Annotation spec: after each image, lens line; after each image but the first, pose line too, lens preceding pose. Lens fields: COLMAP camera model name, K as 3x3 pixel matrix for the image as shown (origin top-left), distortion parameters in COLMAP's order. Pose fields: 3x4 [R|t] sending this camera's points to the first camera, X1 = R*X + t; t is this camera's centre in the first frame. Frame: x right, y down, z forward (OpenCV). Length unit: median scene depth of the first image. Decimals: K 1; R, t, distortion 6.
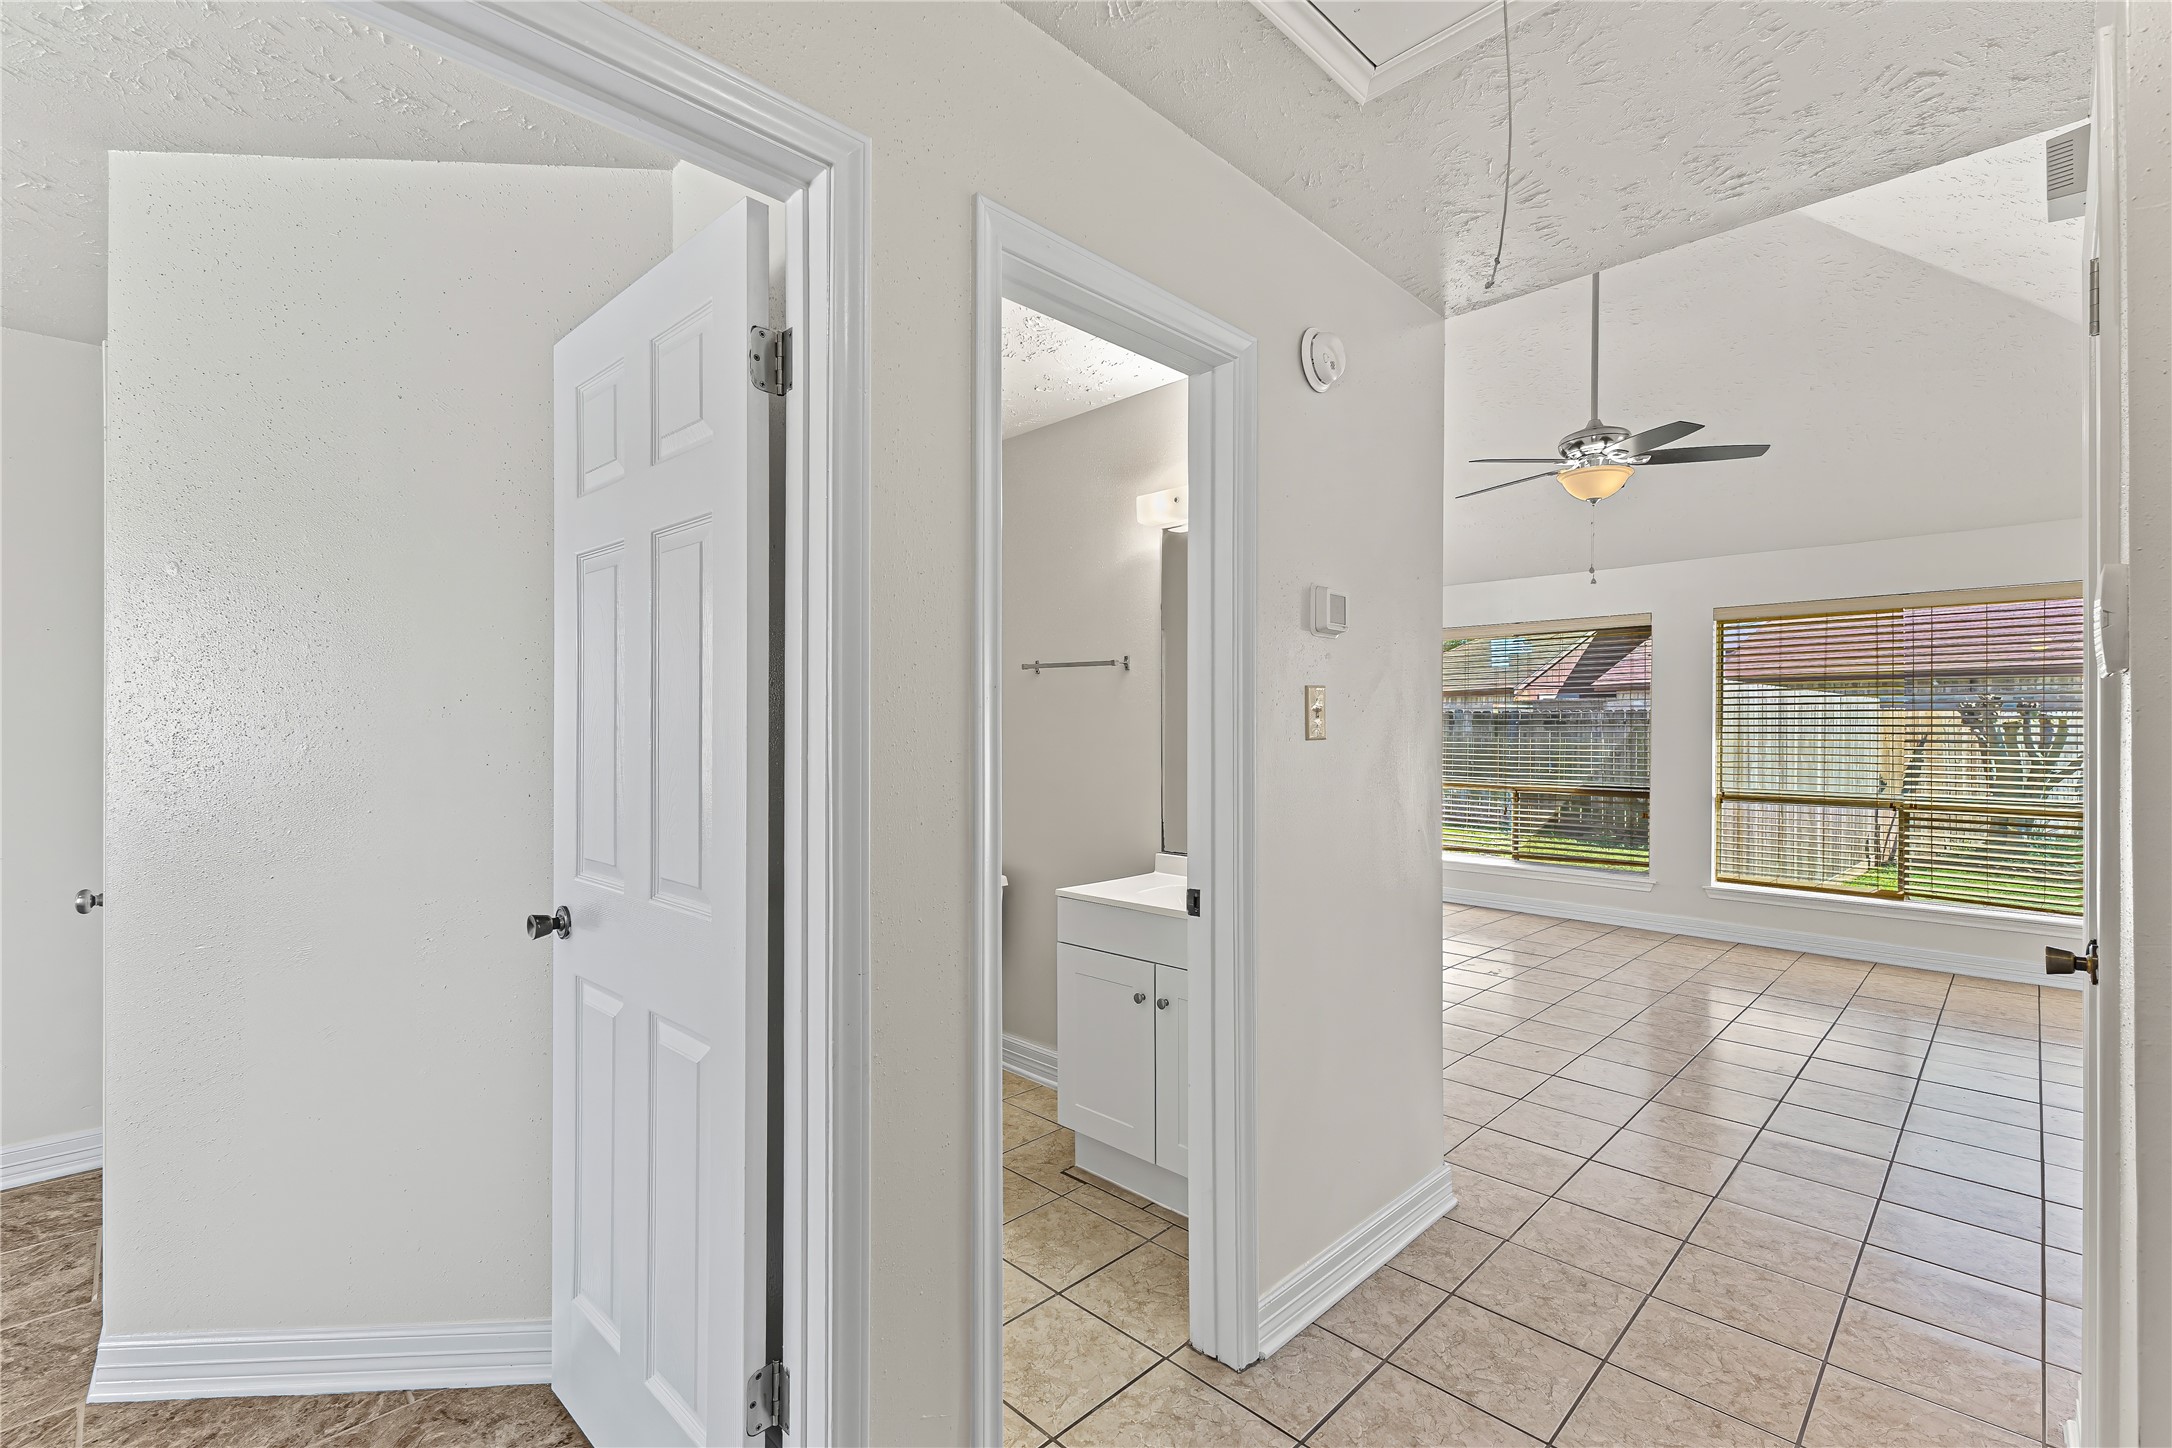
lens RADIAL K [[950.0, 0, 1083.5], [0, 950.0, 727.6], [0, 0, 1]] dist [0.018676, 0.000160]
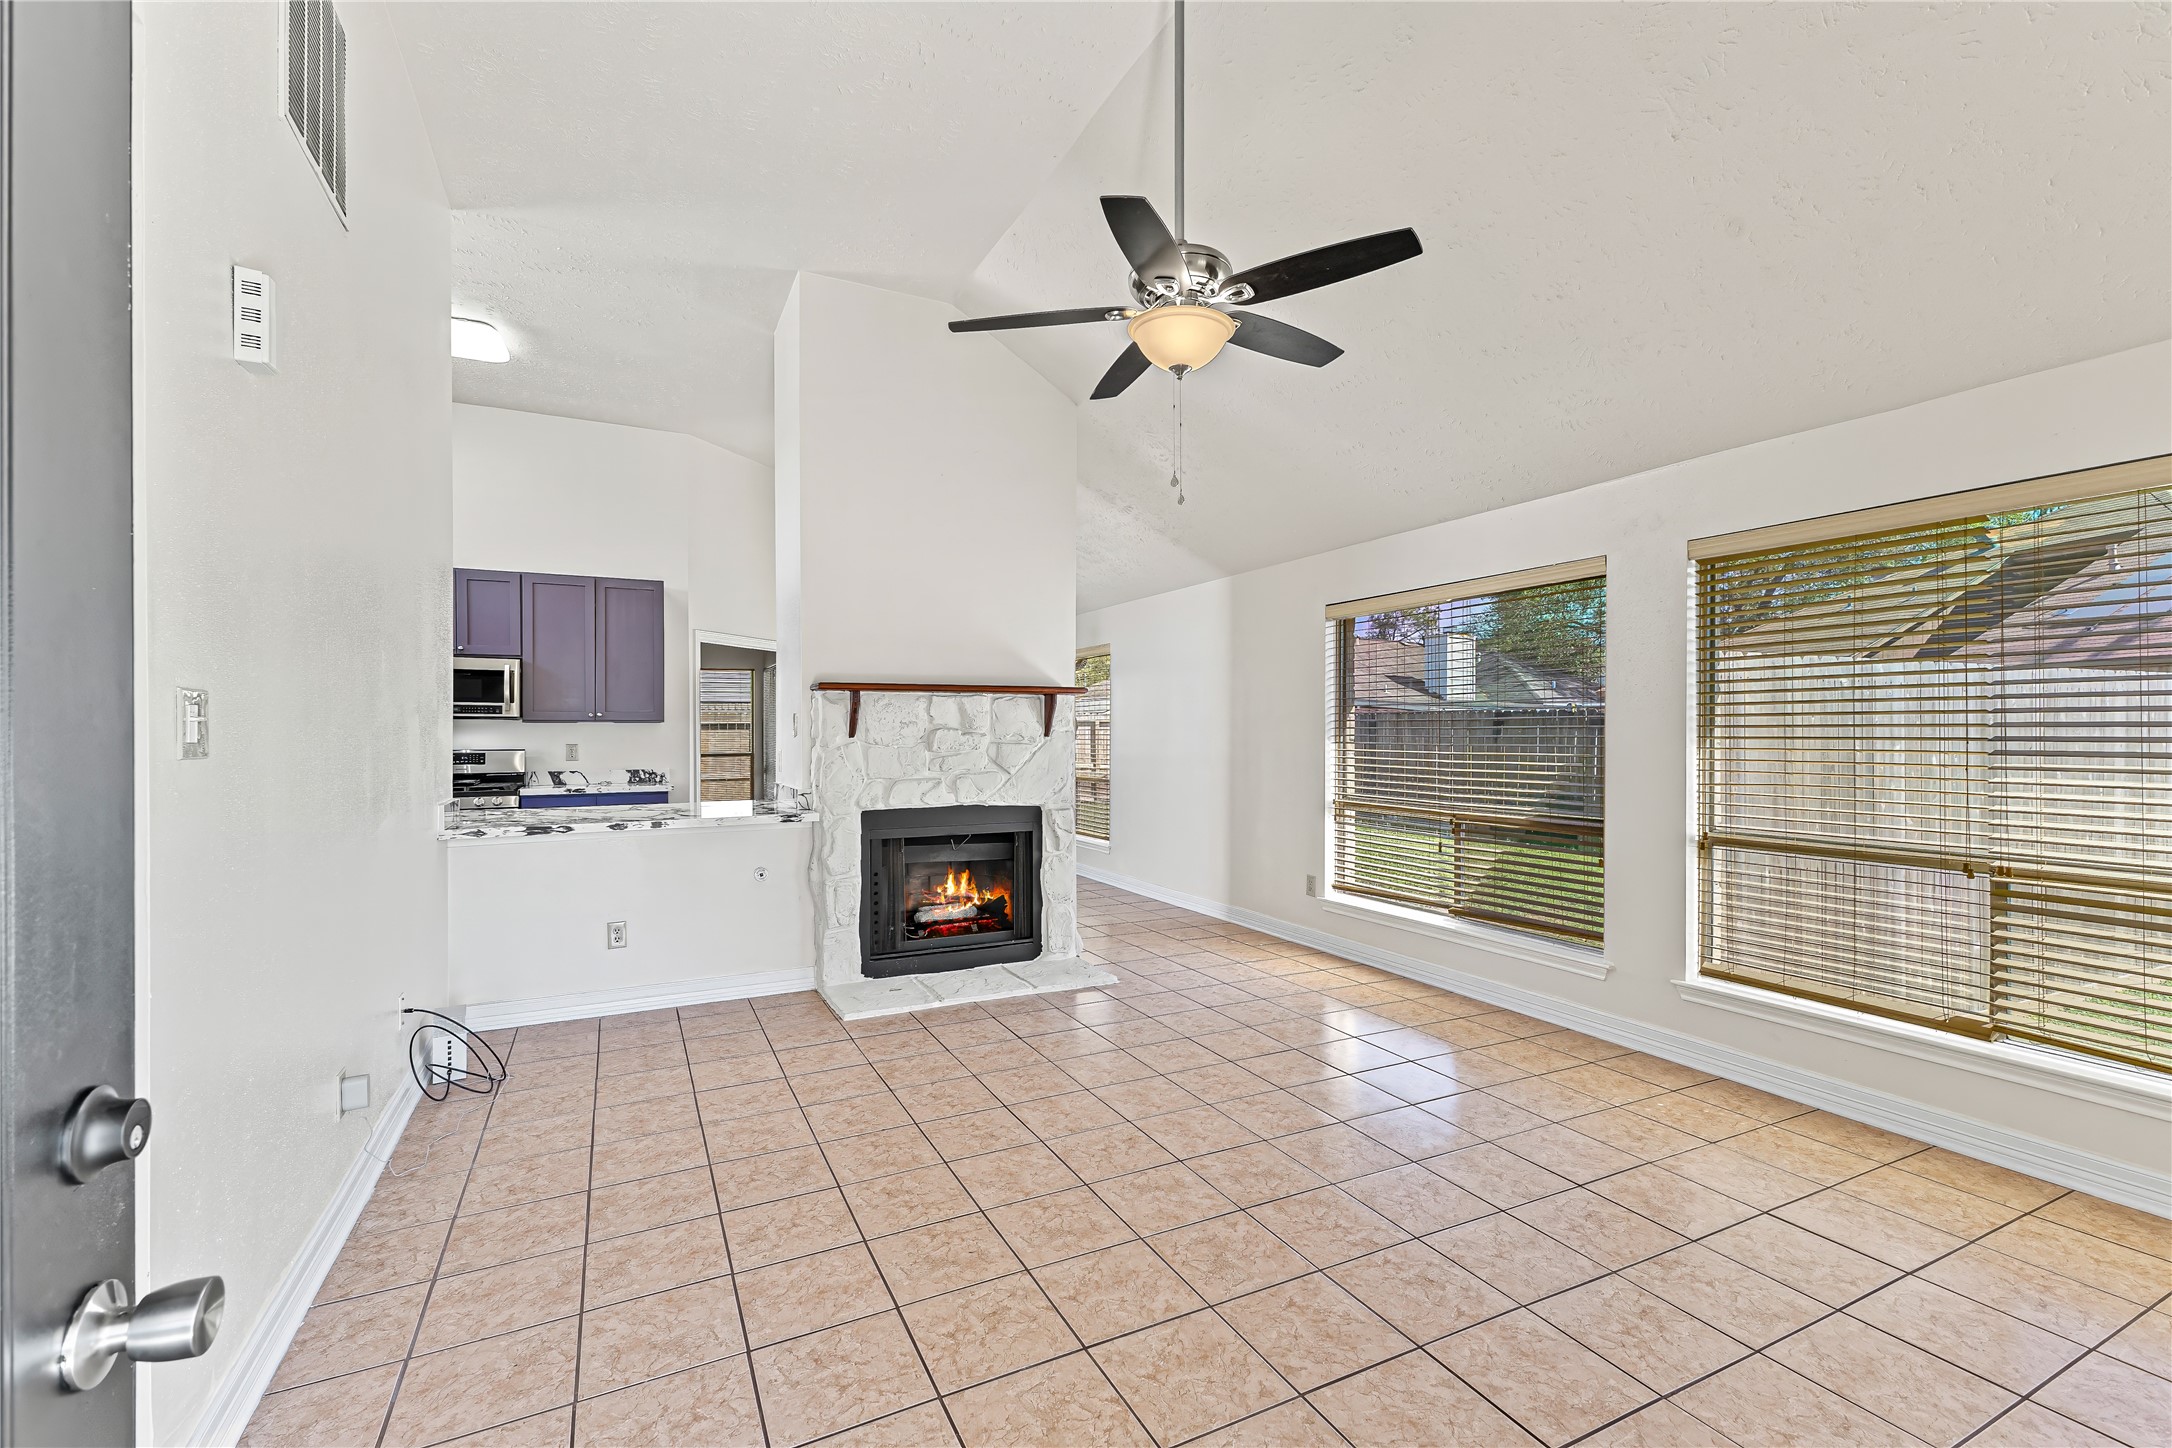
lens RADIAL K [[950.0, 0, 1093.0], [0, 950.0, 723.1], [0, 0, 1]] dist [0.018676, 0.000160]
pose [[0.949837, -0.004745, -0.312708, 0.483272], [0.002812, 0.999974, -0.006633, -0.001420], [0.312732, 0.005421, 0.949826, 0.278190]]
